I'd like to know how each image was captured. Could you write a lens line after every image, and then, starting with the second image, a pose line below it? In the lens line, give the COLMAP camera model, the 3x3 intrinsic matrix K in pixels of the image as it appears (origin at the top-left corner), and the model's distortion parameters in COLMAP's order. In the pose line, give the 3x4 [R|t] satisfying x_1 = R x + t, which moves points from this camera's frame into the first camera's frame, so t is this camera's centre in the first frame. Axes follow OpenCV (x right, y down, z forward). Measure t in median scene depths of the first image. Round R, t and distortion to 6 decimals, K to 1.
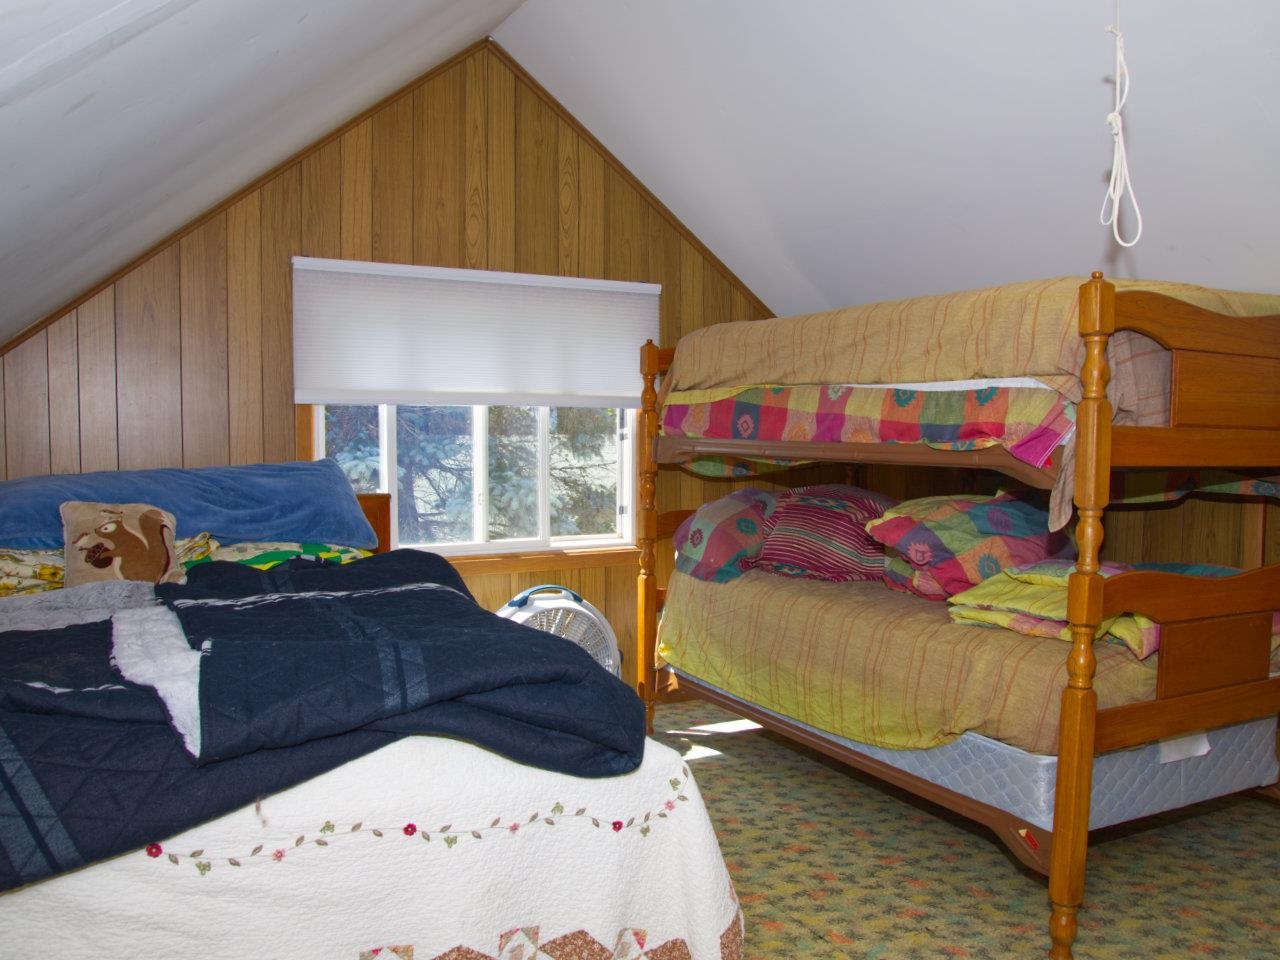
lens RADIAL K [[991.4, 0, 638.9], [0, 991.4, 482.0], [0, 0, 1]] dist [0.001048, 0.000526]
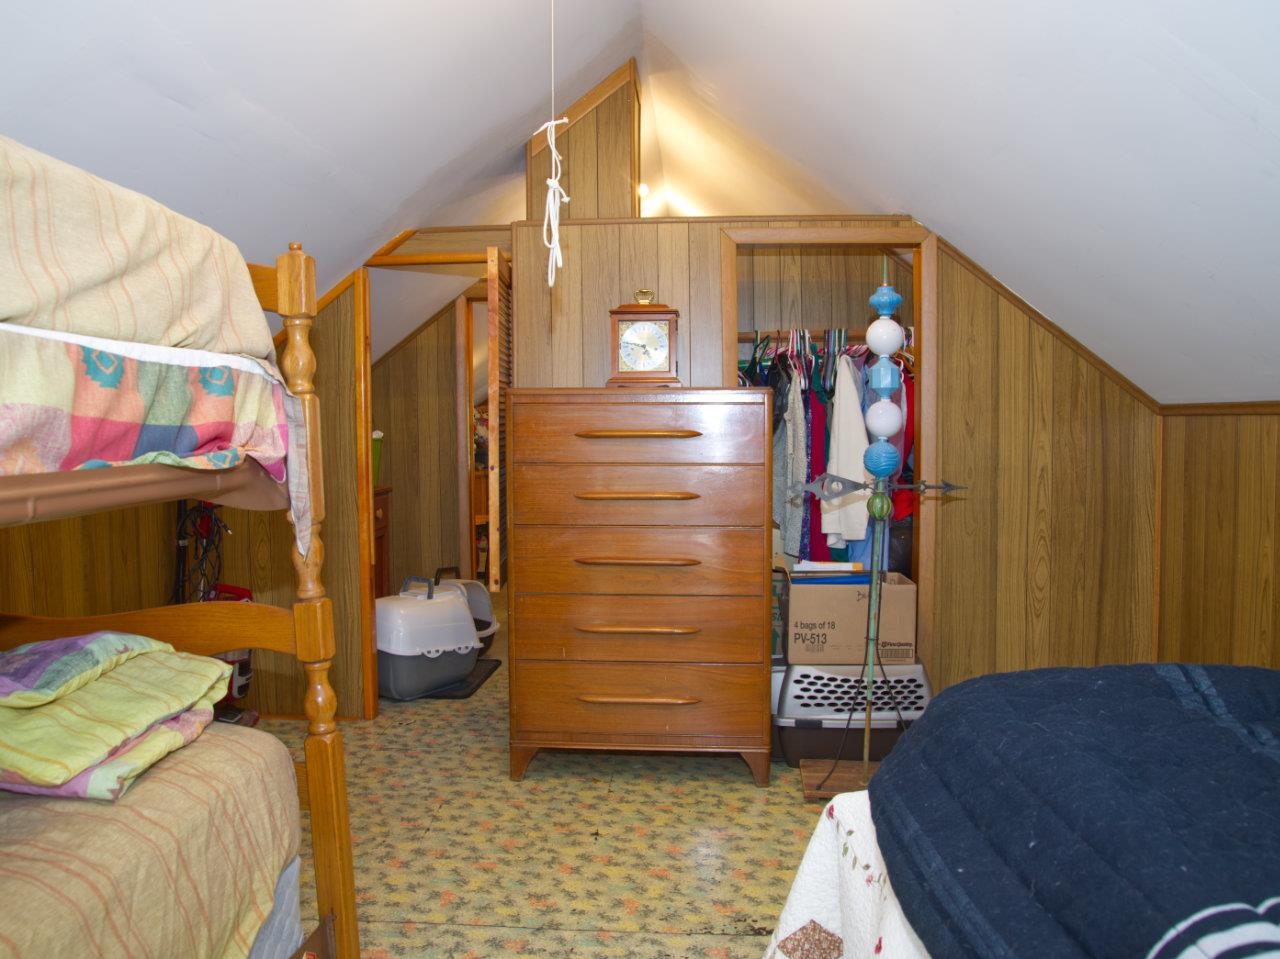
lens RADIAL K [[991.4, 0, 638.8], [0, 991.4, 480.1], [0, 0, 1]] dist [0.001048, 0.000526]
pose [[-0.837881, -0.031938, 0.544918, -0.326116], [0.027668, 0.994519, 0.100832, -0.073861], [-0.545151, 0.099562, -0.832405, 1.417767]]
